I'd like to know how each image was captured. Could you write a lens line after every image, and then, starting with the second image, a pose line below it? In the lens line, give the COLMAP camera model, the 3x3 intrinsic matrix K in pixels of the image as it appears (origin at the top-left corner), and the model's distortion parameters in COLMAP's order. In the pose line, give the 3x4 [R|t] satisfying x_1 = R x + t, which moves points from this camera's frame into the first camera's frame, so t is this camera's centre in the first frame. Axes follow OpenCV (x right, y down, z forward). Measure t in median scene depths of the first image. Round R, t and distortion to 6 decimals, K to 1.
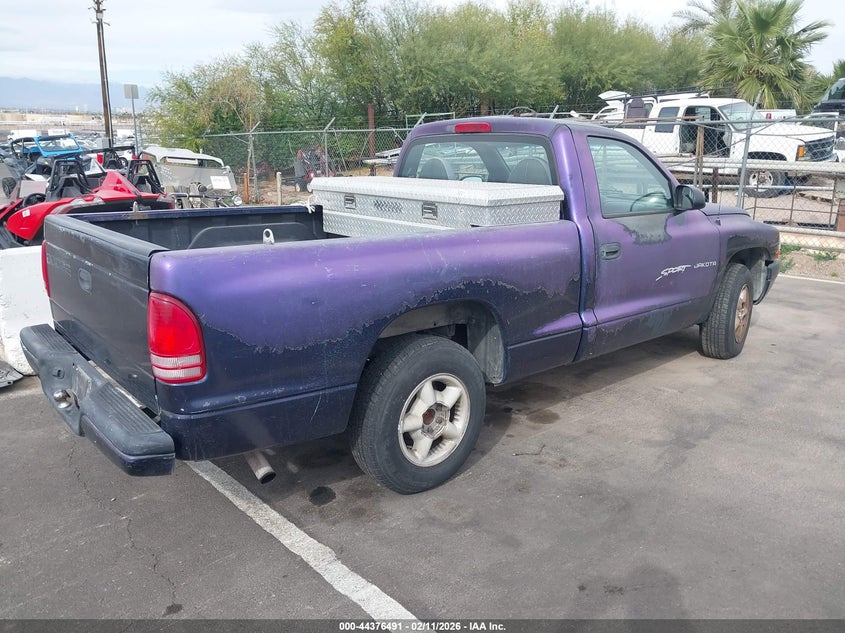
lens RADIAL K [[654.9, 0, 422.5], [0, 654.9, 316.5], [0, 0, 1]] dist [0.082174, -0.188546]
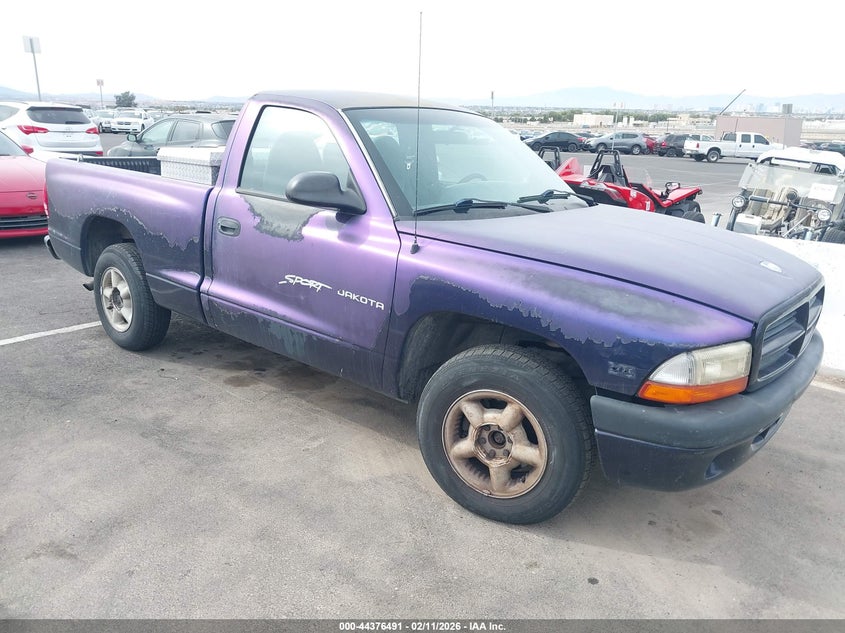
lens RADIAL K [[654.9, 0, 422.5], [0, 654.9, 316.5], [0, 0, 1]] dist [0.082174, -0.188546]
pose [[0.165290, 0.269358, -0.948749, 1.178405], [-0.286110, 0.933709, 0.215242, -0.244374], [0.943833, 0.235870, 0.231399, 1.002843]]
